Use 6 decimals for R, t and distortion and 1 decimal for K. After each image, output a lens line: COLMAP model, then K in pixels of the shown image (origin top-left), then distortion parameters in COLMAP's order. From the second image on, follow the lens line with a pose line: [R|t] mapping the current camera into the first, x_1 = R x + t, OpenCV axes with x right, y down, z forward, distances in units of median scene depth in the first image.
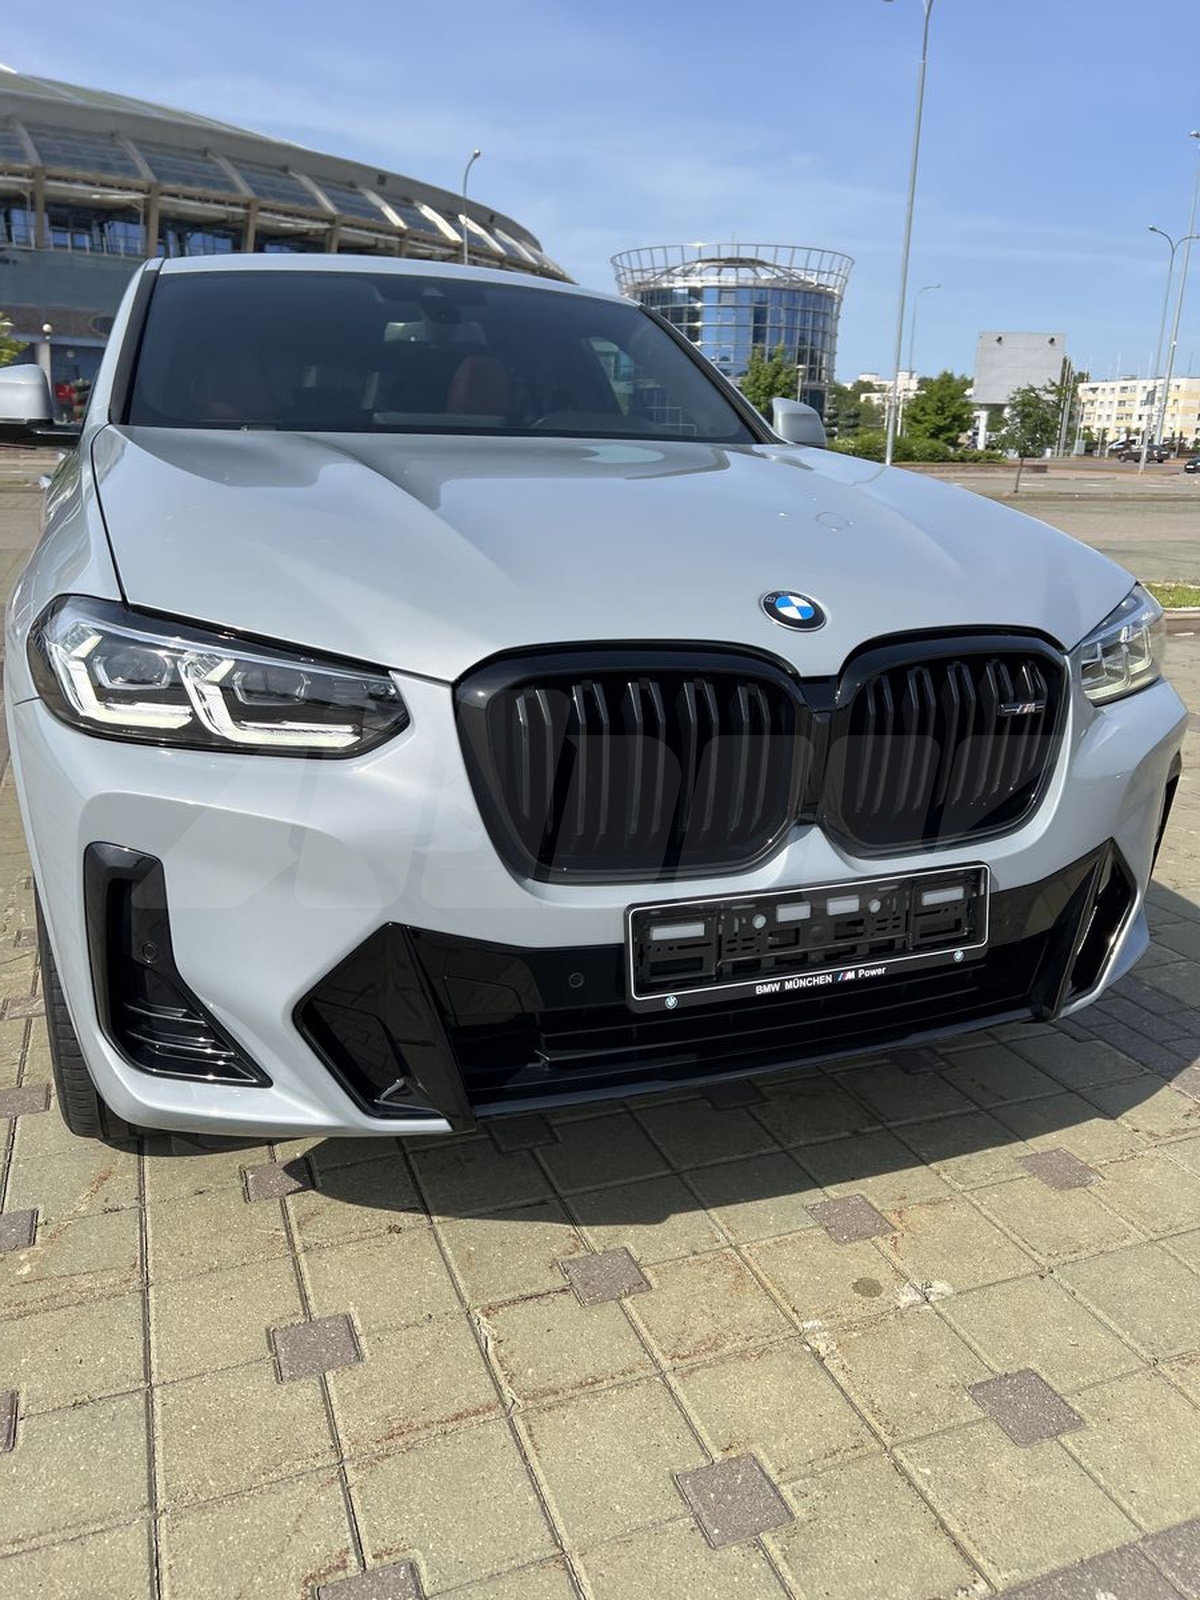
lens RADIAL K [[1224.9, 0, 600.0], [0, 1224.9, 800.0], [0, 0, 1]] dist [0.046381, -0.053470]
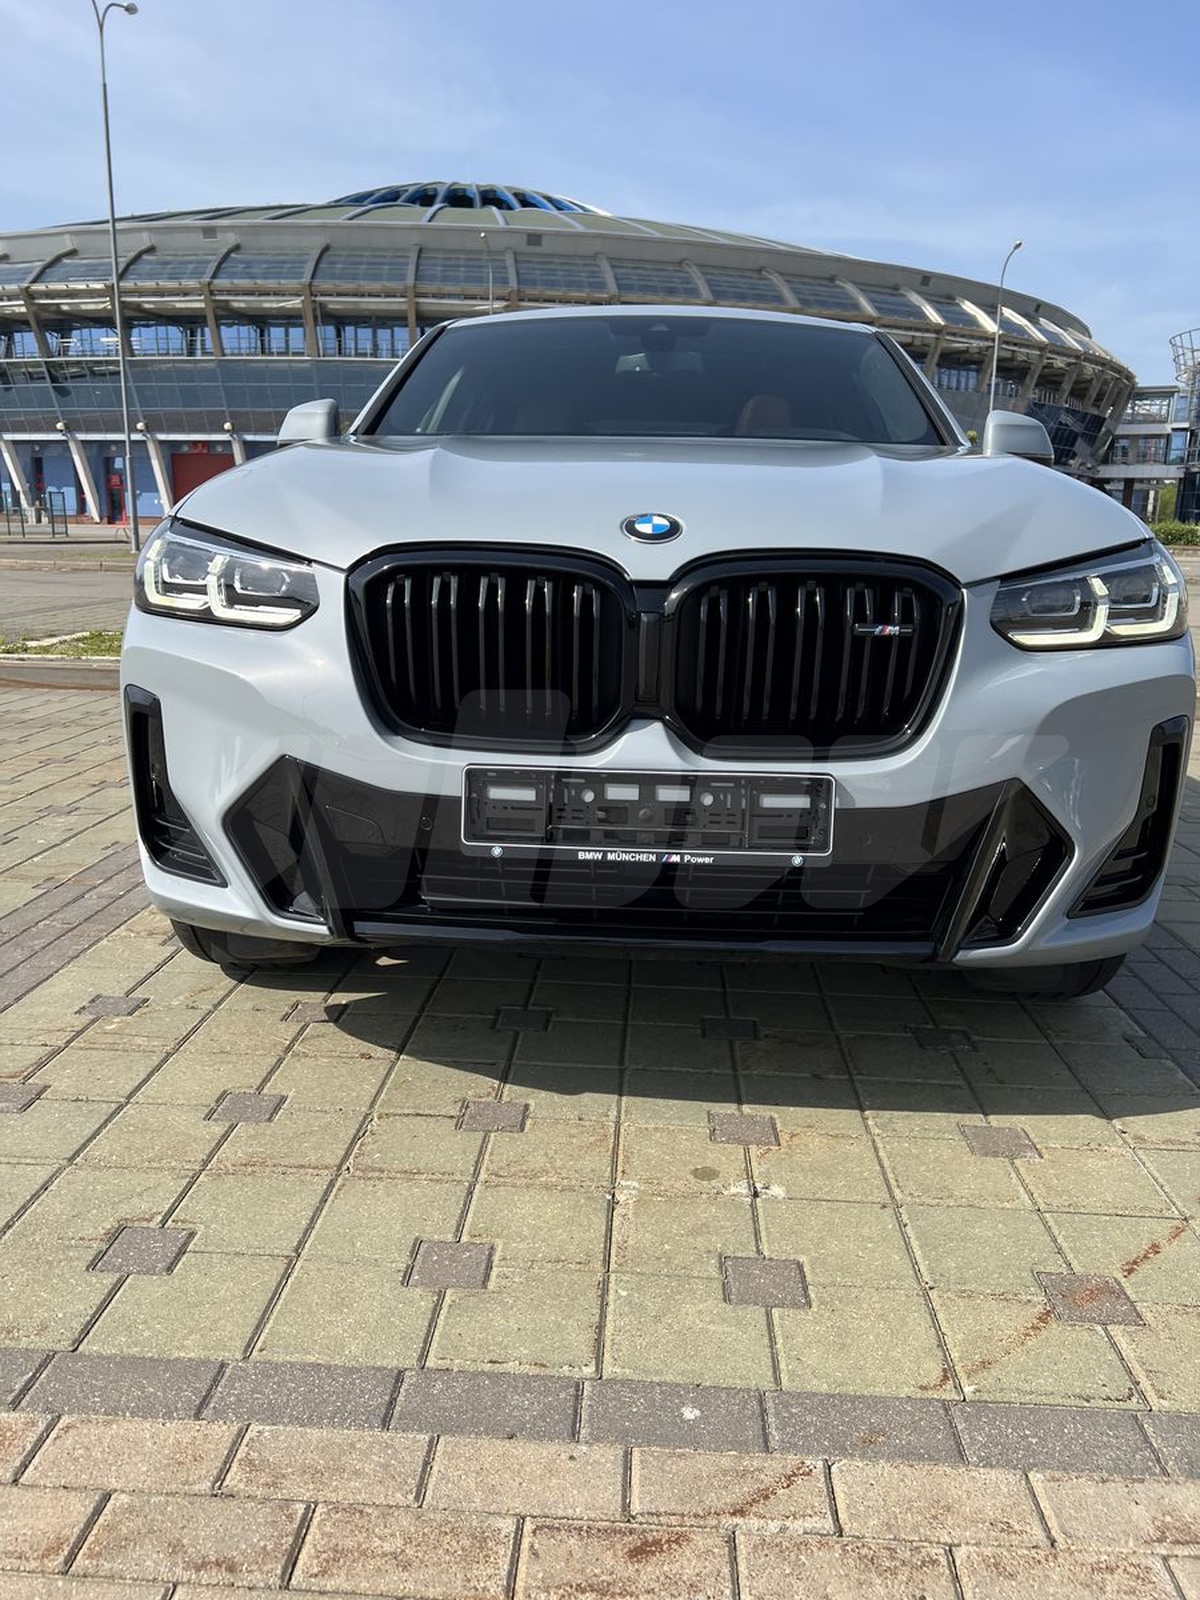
lens RADIAL K [[1211.1, 0, 568.3], [0, 1211.1, 799.4], [0, 0, 1]] dist [0.047825, -0.055083]
pose [[0.907655, 0.089377, -0.410091, 0.554698], [-0.117360, 0.992135, -0.043522, 0.148213], [0.402976, 0.087631, 0.911005, -0.028253]]
